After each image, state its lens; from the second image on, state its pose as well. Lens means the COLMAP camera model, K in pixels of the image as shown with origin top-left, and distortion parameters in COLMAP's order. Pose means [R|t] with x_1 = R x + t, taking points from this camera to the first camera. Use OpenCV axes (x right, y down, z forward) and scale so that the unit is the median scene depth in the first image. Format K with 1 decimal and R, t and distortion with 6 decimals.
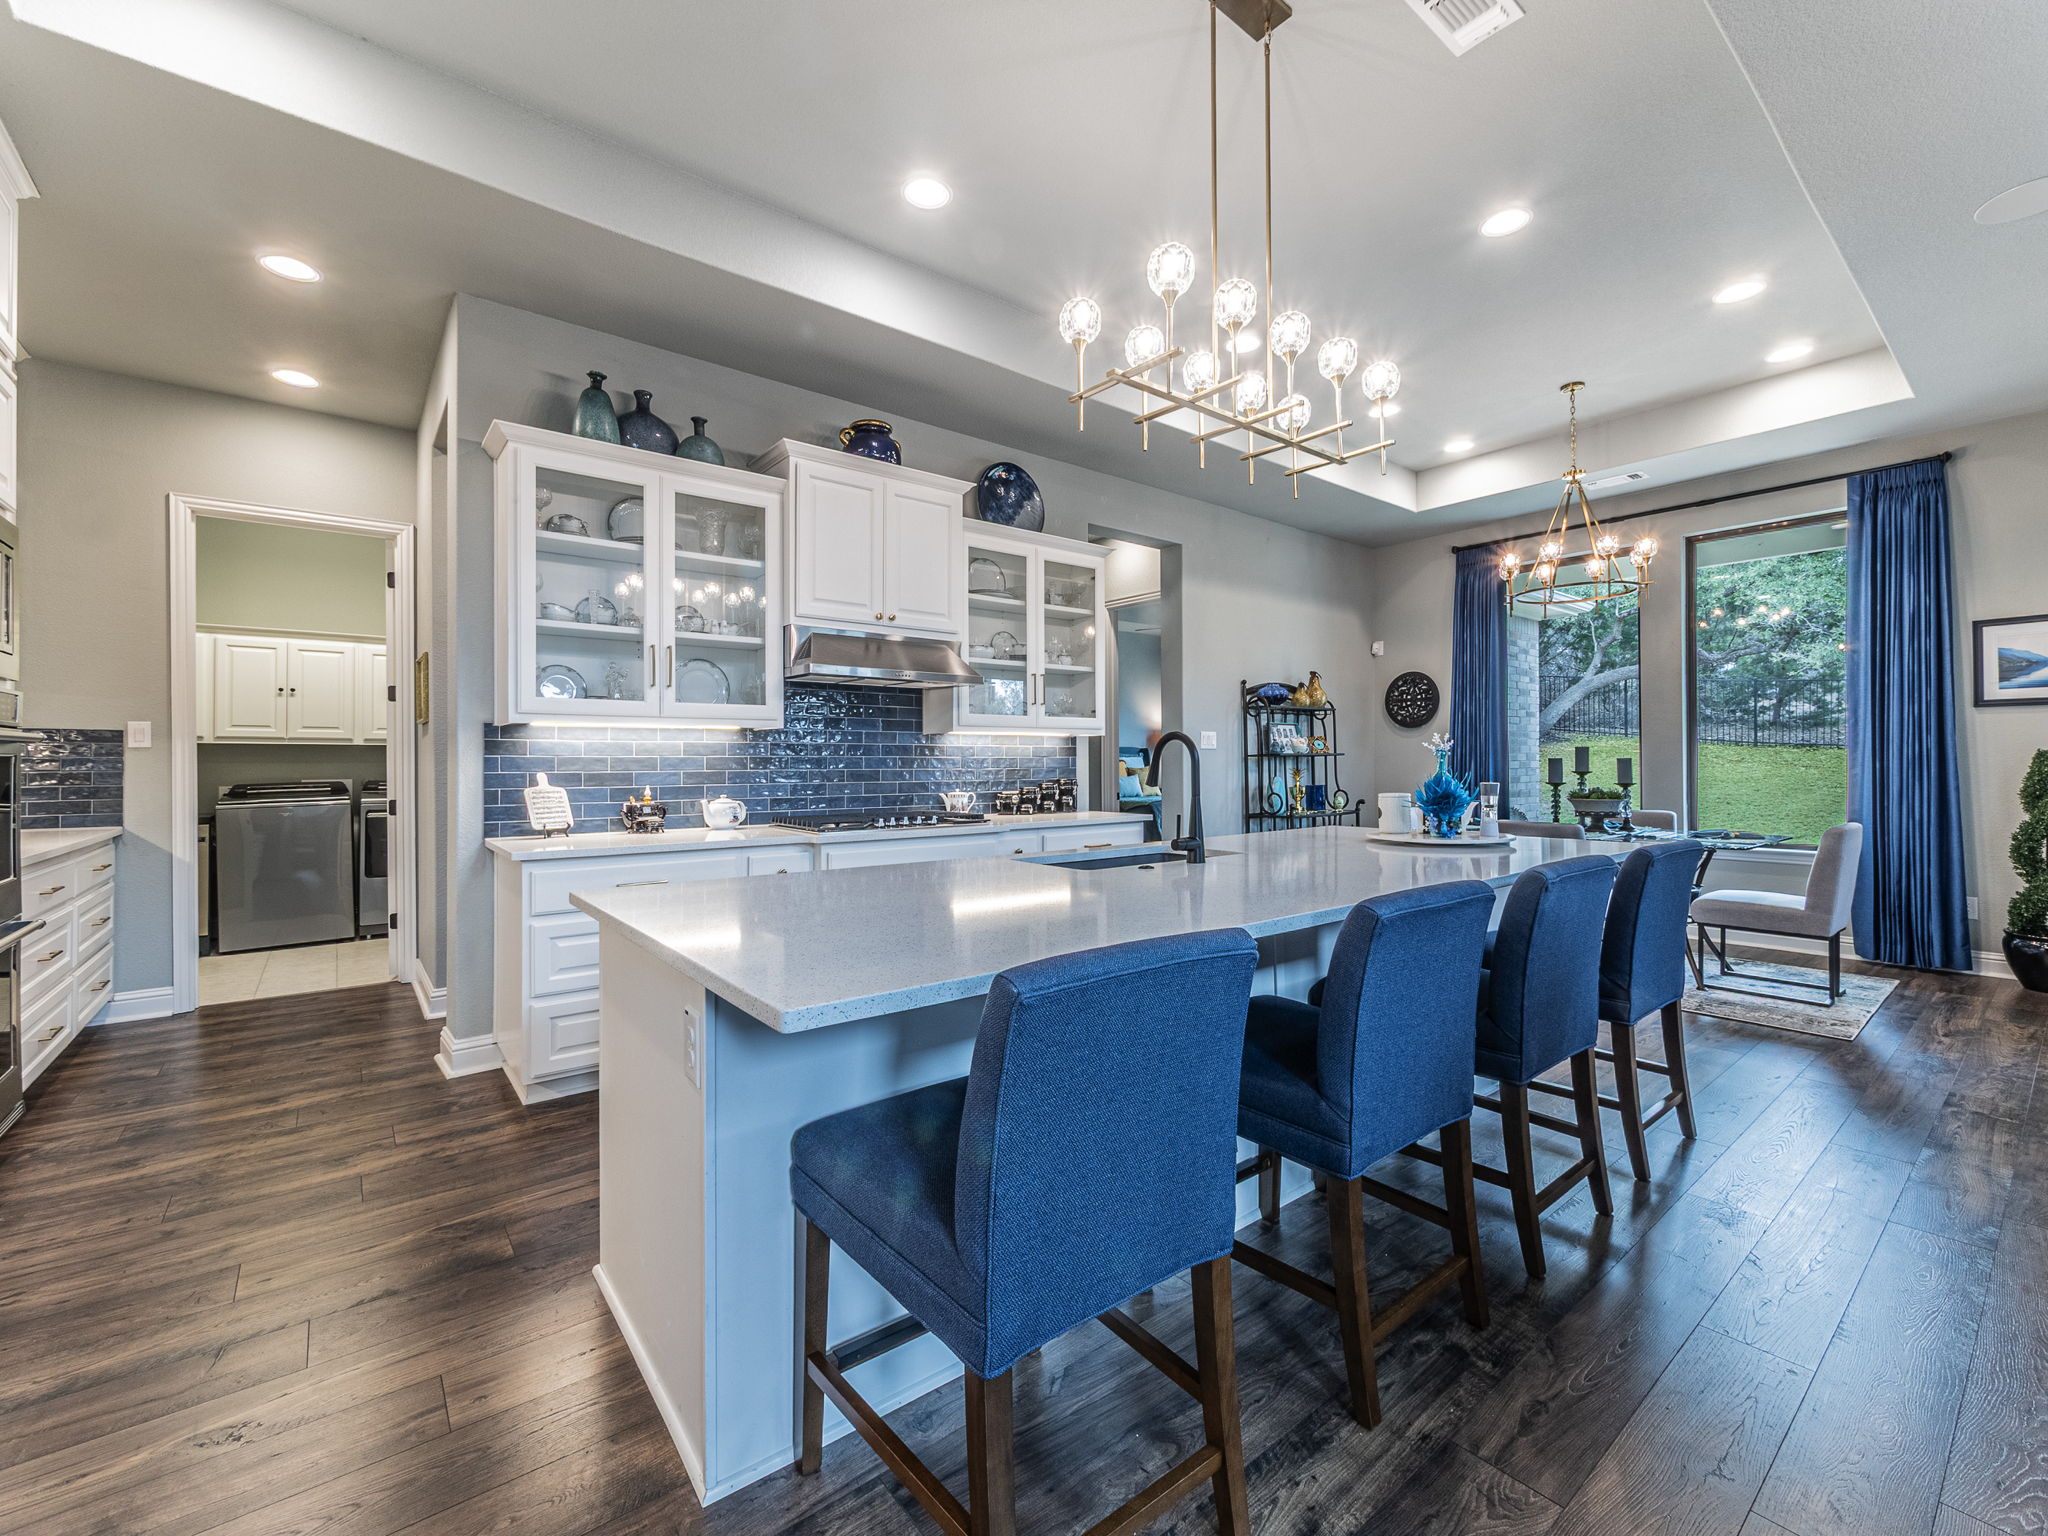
lens RADIAL K [[867.7, 0, 1024.0], [0, 867.7, 768.0], [0, 0, 1]] dist [-0.001331, -0.000253]
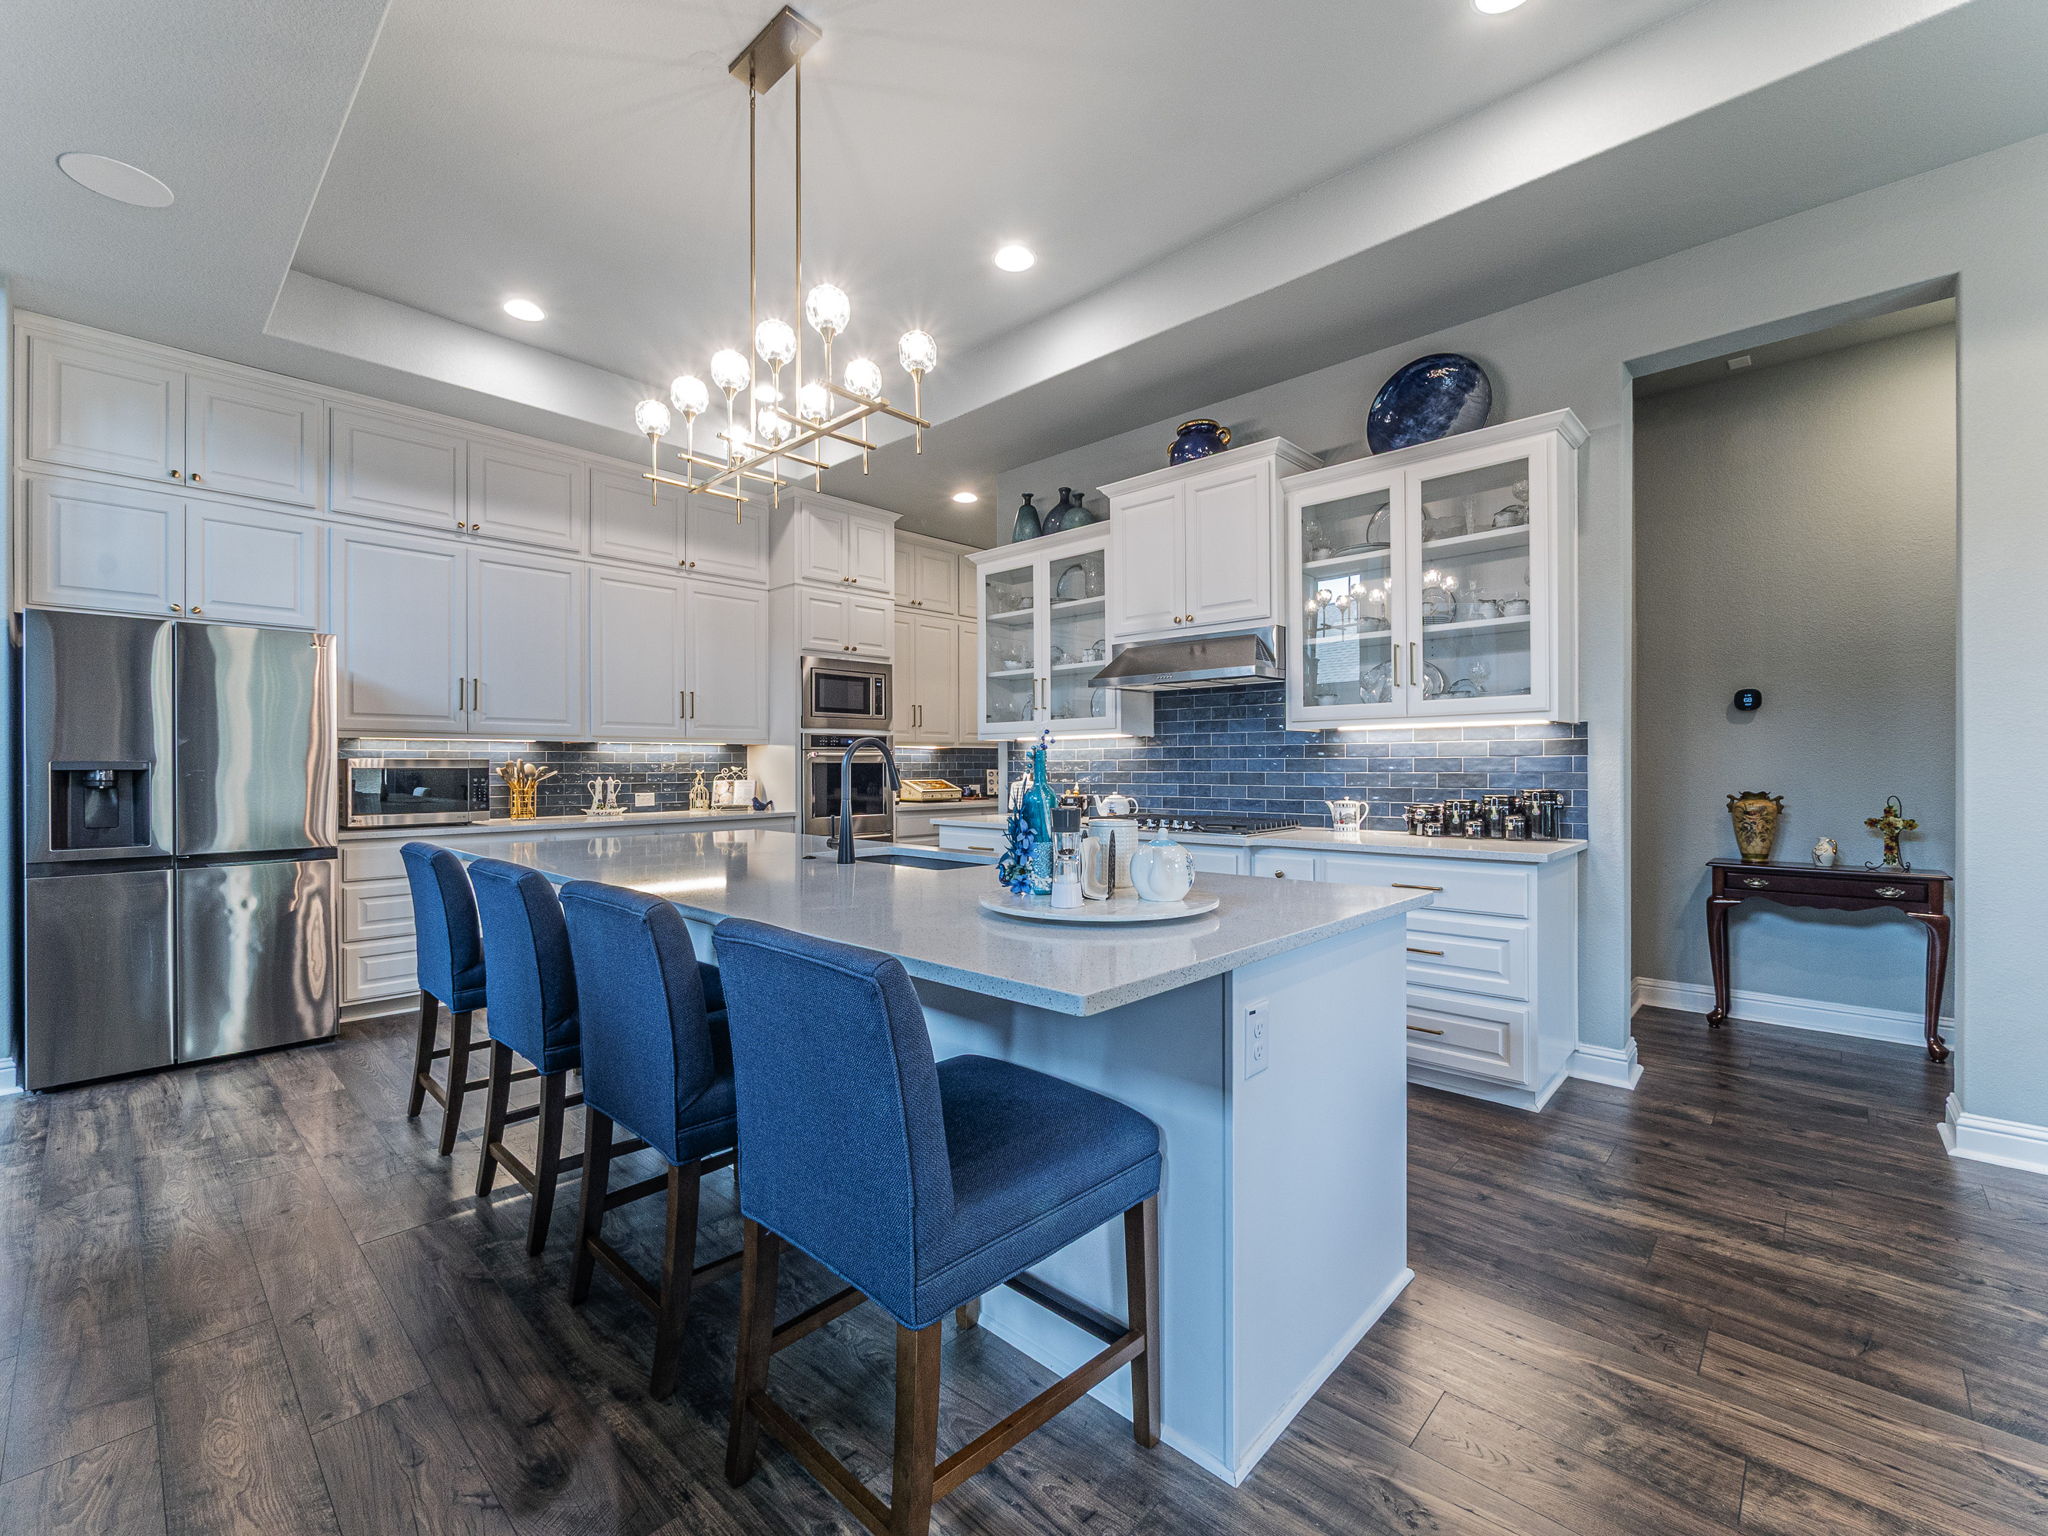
lens RADIAL K [[911.1, 0, 1024.0], [0, 911.1, 768.0], [0, 0, 1]] dist [0.001973, 0.000195]
pose [[0.122994, 0.005388, -0.992393, 0.790595], [-0.003118, 0.999982, 0.005043, -0.007141], [0.992403, 0.002474, 0.123008, 0.635934]]
